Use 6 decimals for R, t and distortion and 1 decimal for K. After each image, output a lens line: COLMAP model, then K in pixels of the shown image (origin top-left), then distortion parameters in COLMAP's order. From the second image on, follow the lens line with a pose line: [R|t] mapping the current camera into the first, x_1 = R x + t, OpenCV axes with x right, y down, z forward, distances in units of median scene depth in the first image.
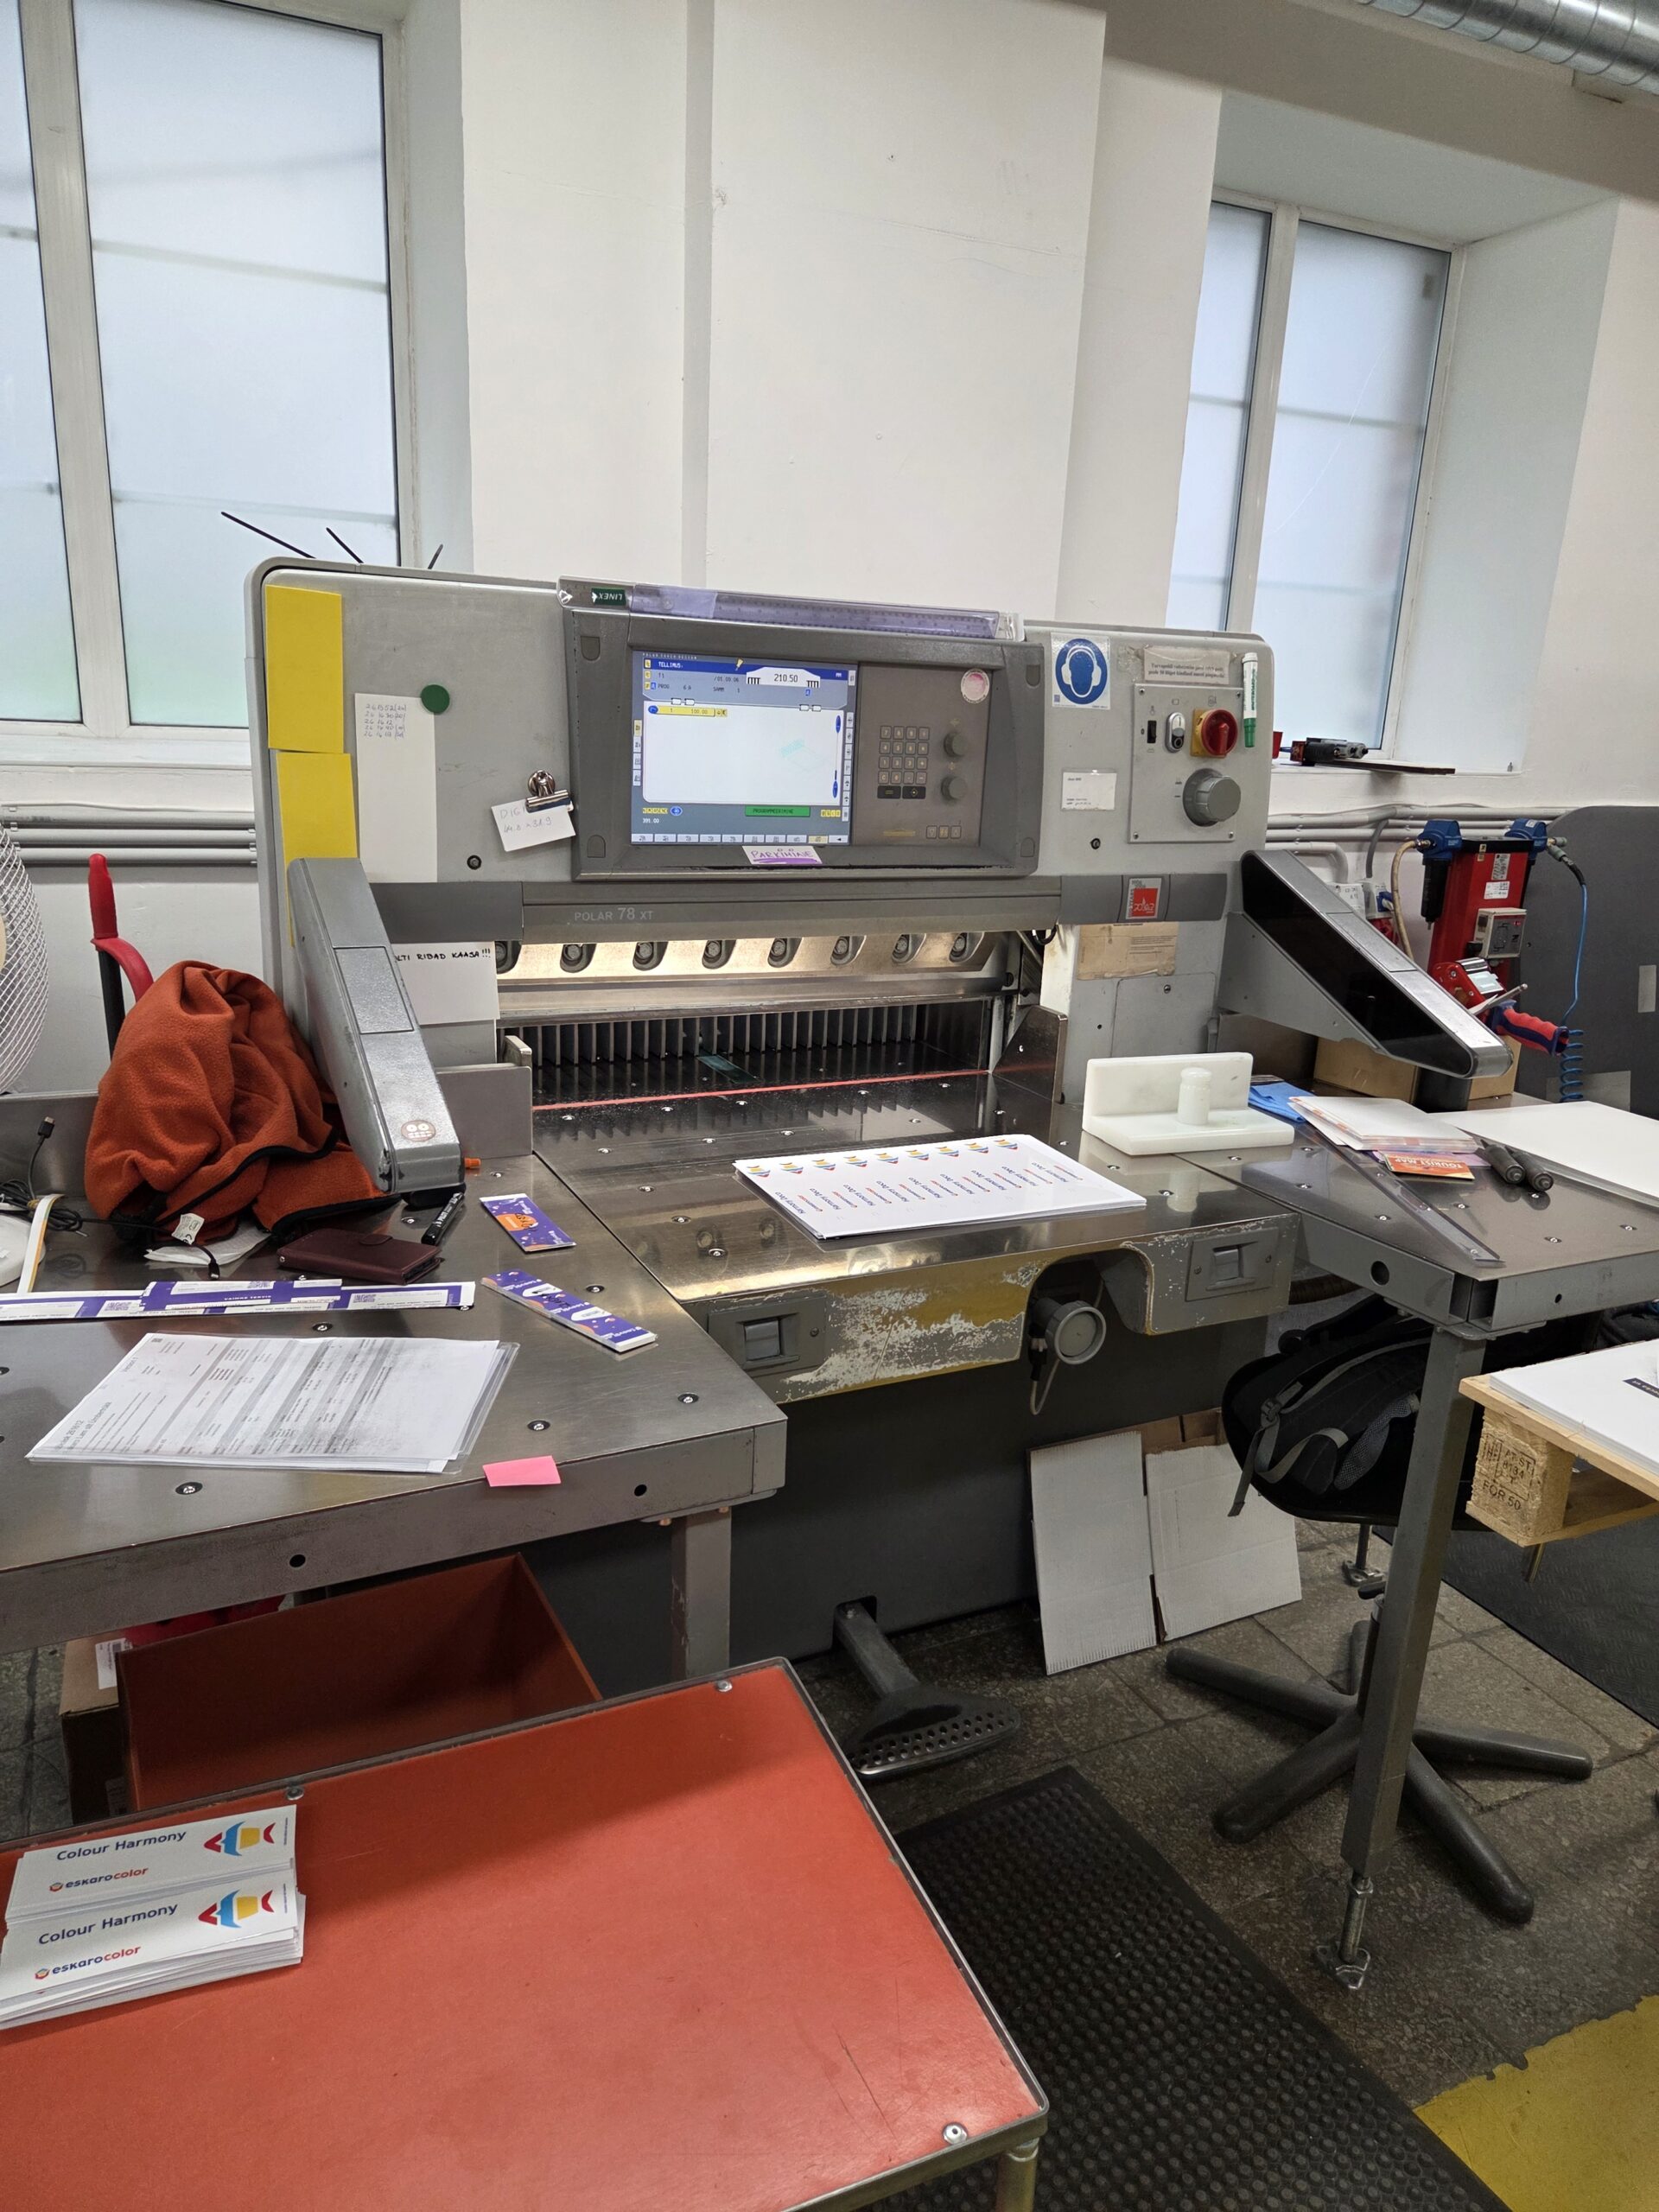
lens RADIAL K [[1481.7, 0, 830.4], [0, 1481.7, 1111.3], [0, 0, 1]] dist [0.045007, -0.002255]
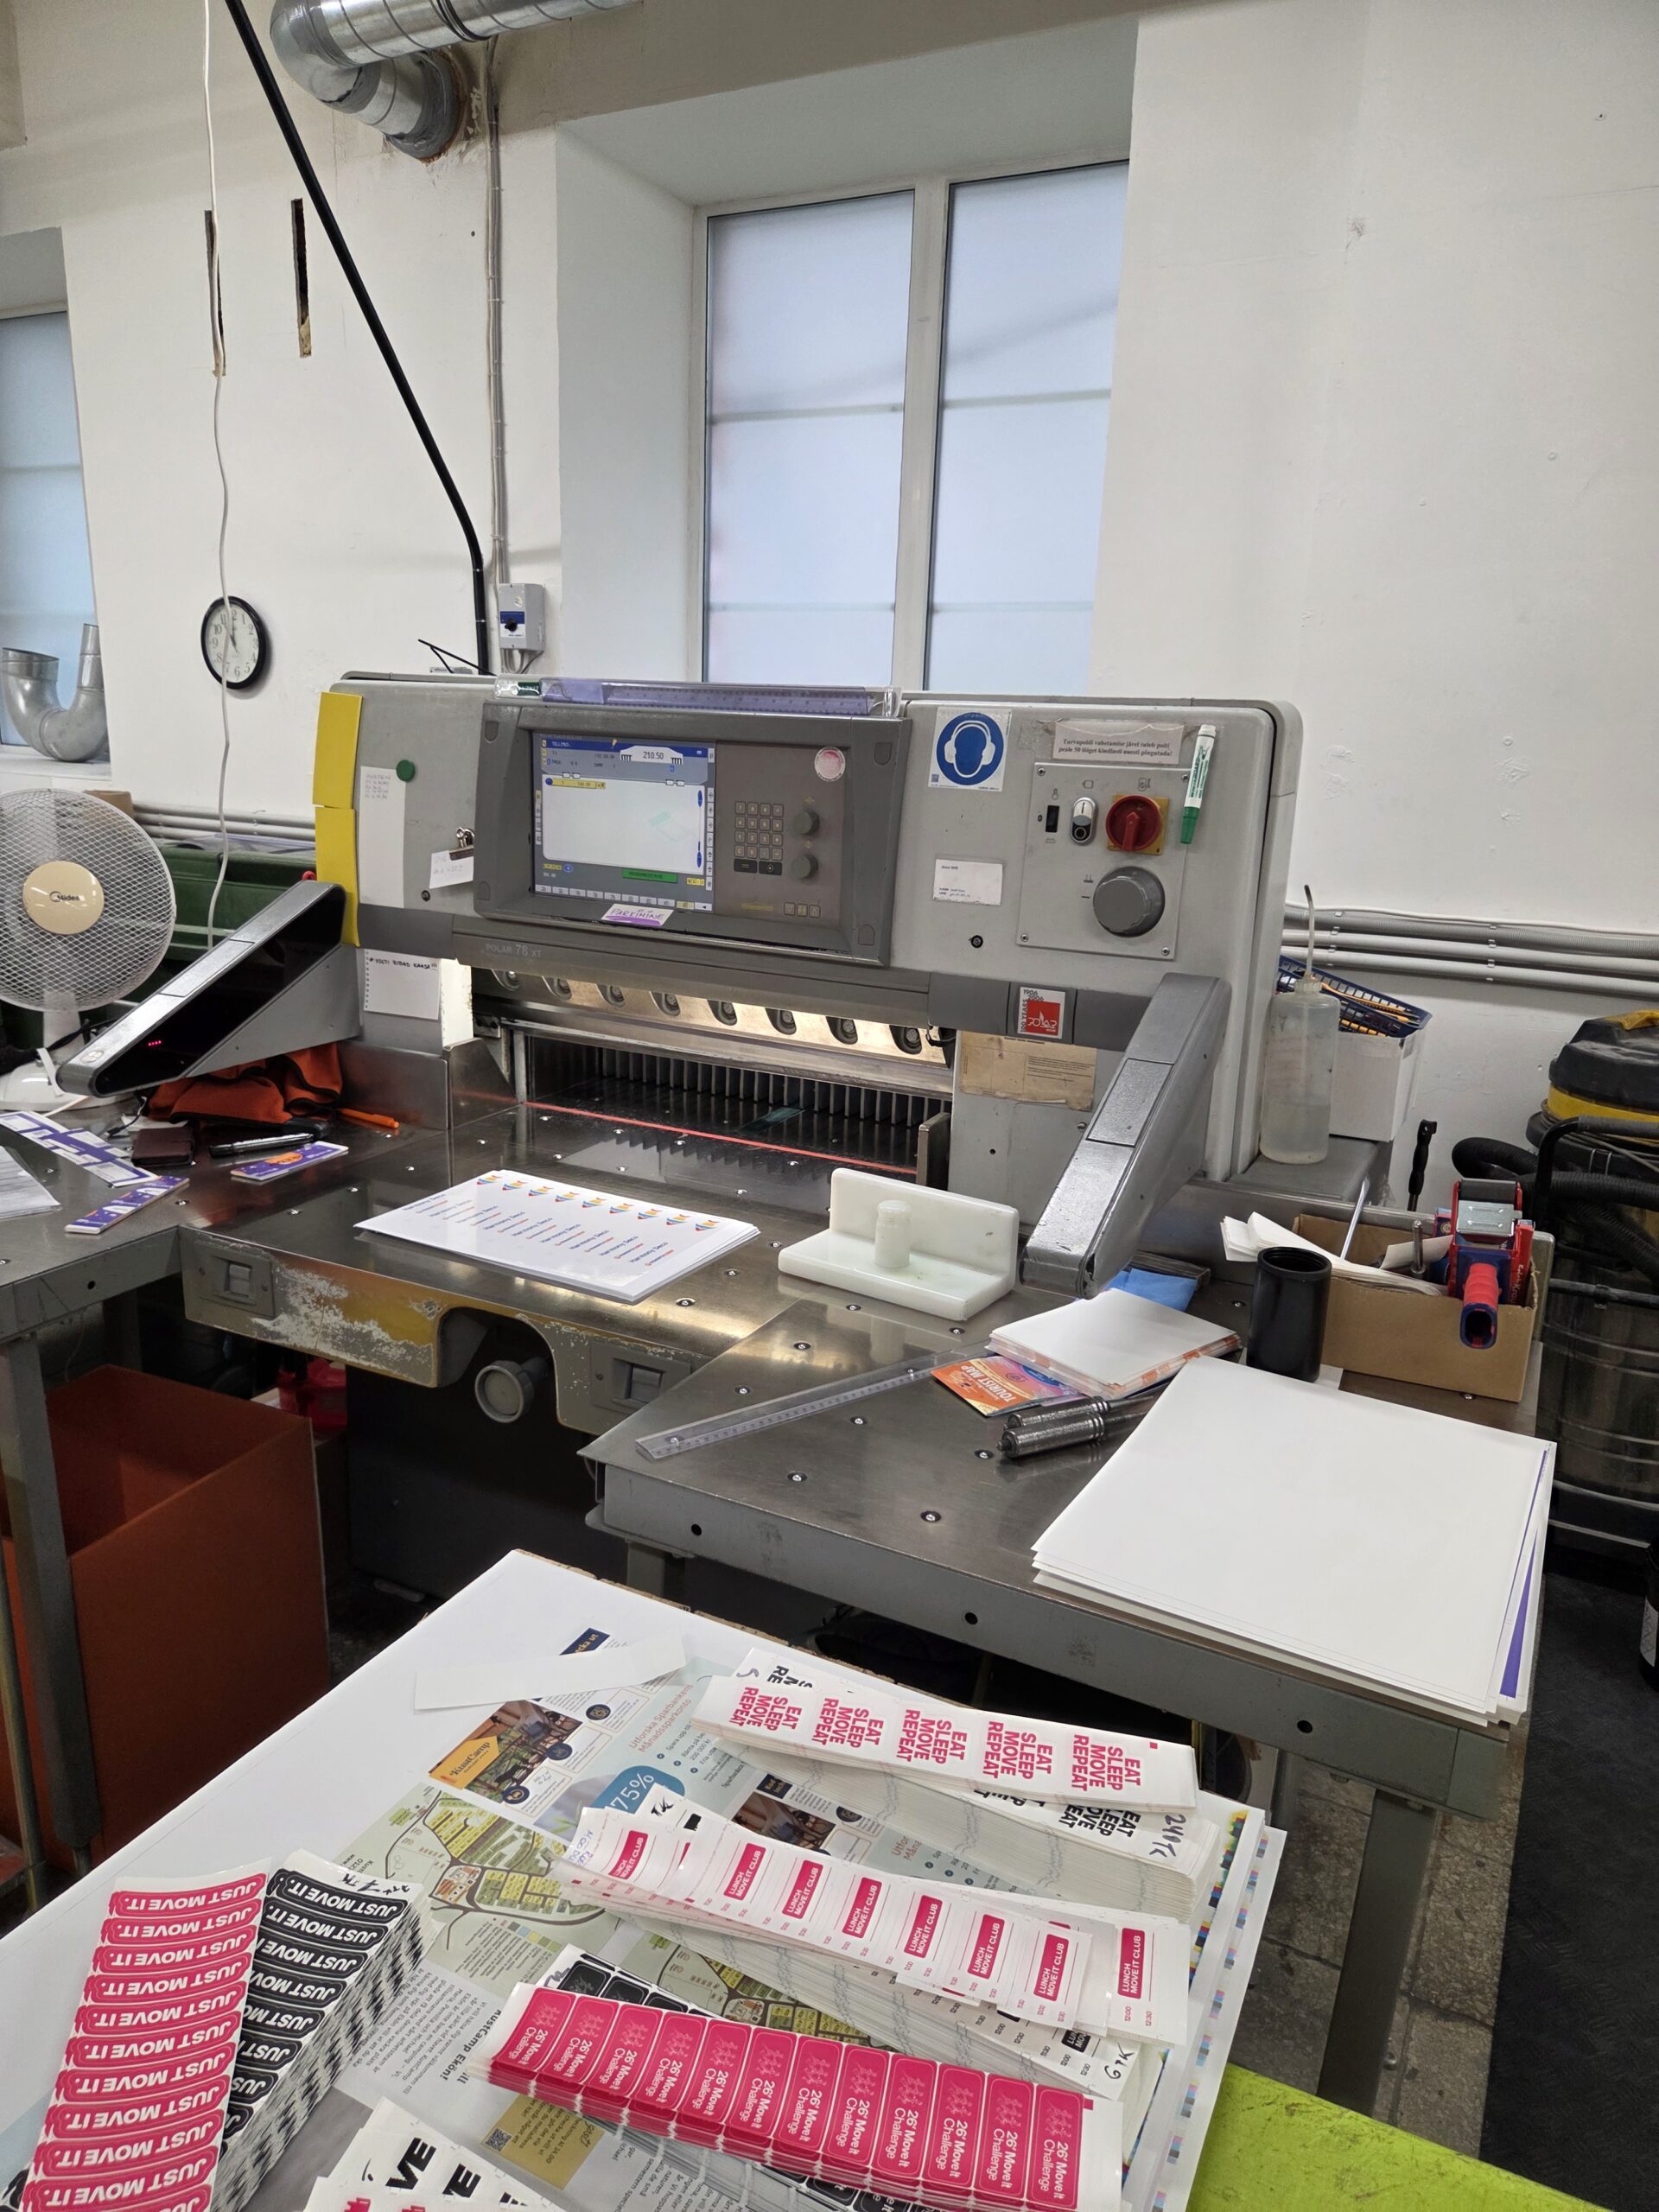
lens RADIAL K [[1481.7, 0, 824.8], [0, 1481.7, 1101.5], [0, 0, 1]] dist [0.045007, -0.002255]
pose [[0.602793, 0.182332, -0.776785, 0.902949], [-0.222045, 0.973417, 0.056178, -0.128492], [0.766379, 0.138618, 0.627255, 0.431786]]
